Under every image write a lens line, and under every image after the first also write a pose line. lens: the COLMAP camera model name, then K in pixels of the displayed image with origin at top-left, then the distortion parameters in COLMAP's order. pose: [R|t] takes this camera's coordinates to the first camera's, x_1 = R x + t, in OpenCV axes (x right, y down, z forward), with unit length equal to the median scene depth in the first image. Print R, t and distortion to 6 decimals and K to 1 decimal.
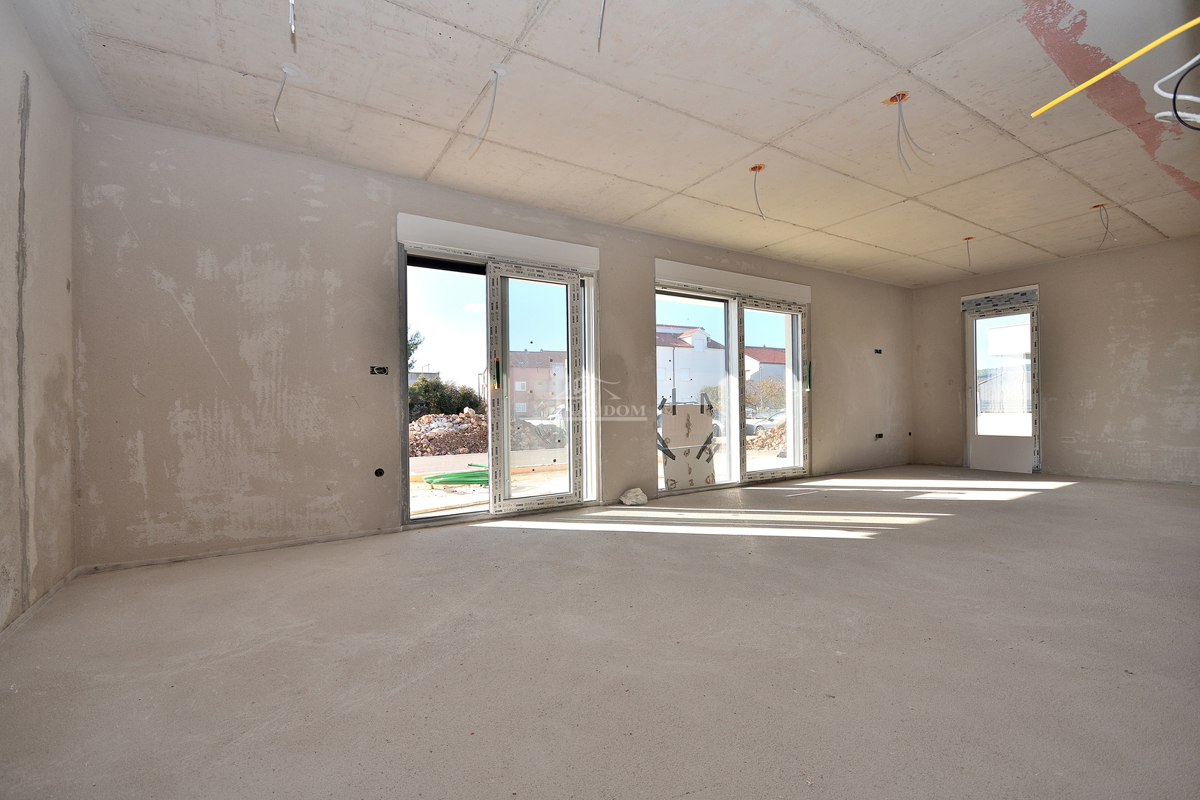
lens RADIAL K [[522.2, 0, 603.5], [0, 522.2, 408.2], [0, 0, 1]] dist [0.006619, -0.010943]
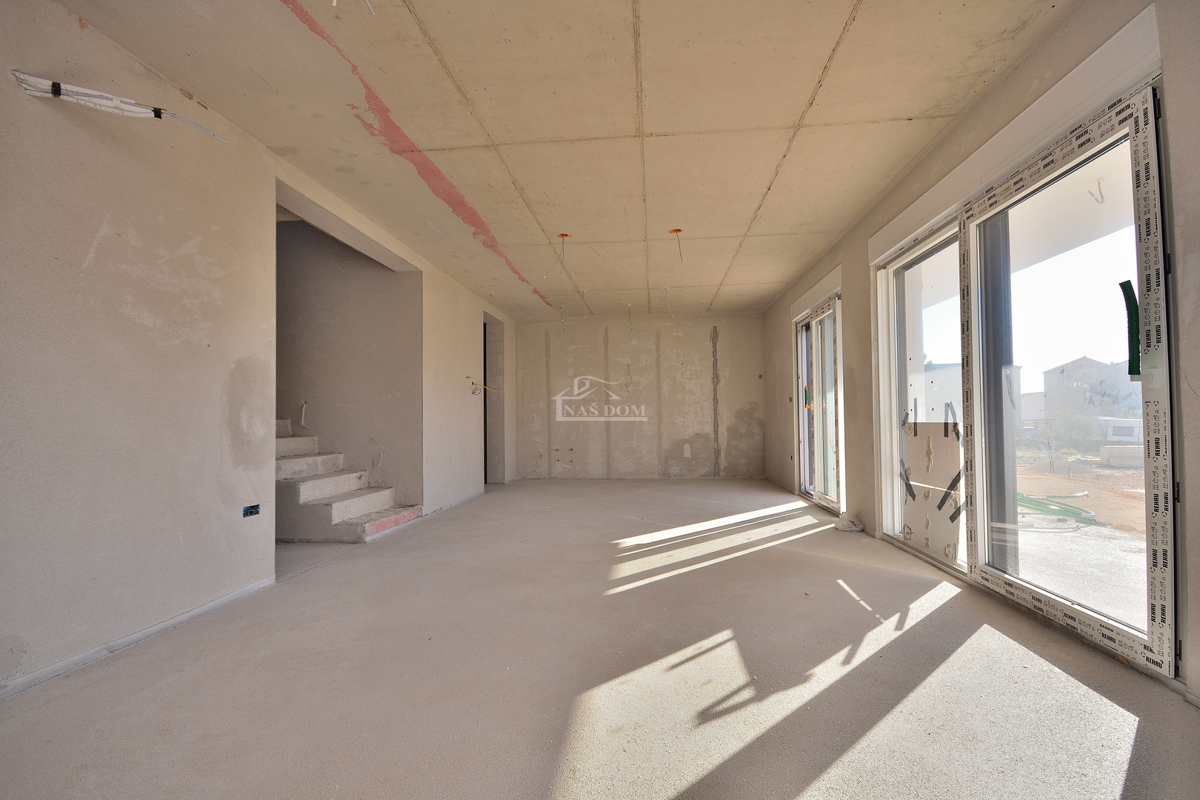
lens RADIAL K [[522.2, 0, 603.5], [0, 522.2, 408.2], [0, 0, 1]] dist [0.006619, -0.010943]
pose [[-0.612887, 0.002847, -0.790166, 0.896786], [0.020619, 0.999711, -0.012390, -0.022901], [0.789902, -0.023886, -0.612768, 1.055418]]
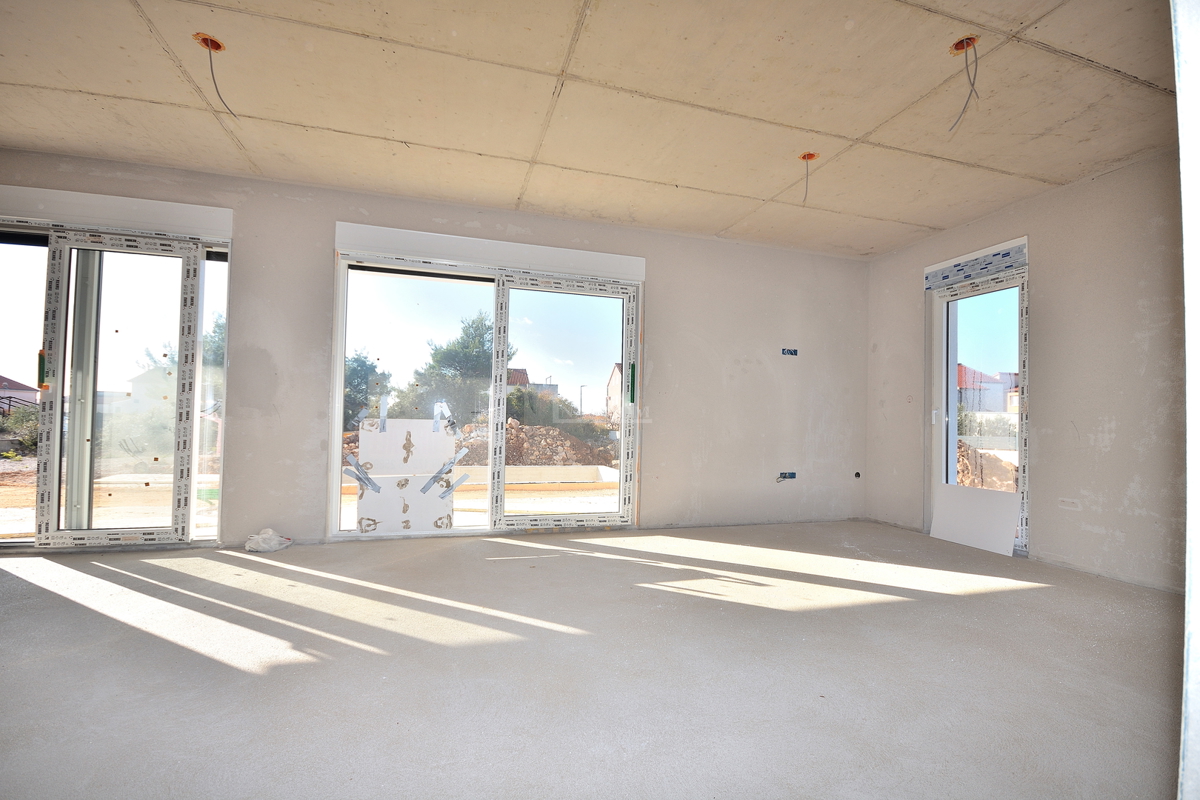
lens RADIAL K [[522.2, 0, 603.5], [0, 522.2, 408.2], [0, 0, 1]] dist [0.006619, -0.010943]
pose [[0.962719, 0.027351, -0.269117, 0.611852], [-0.034523, 0.999163, -0.021953, -0.014578], [0.268291, 0.030425, 0.962857, 0.352183]]
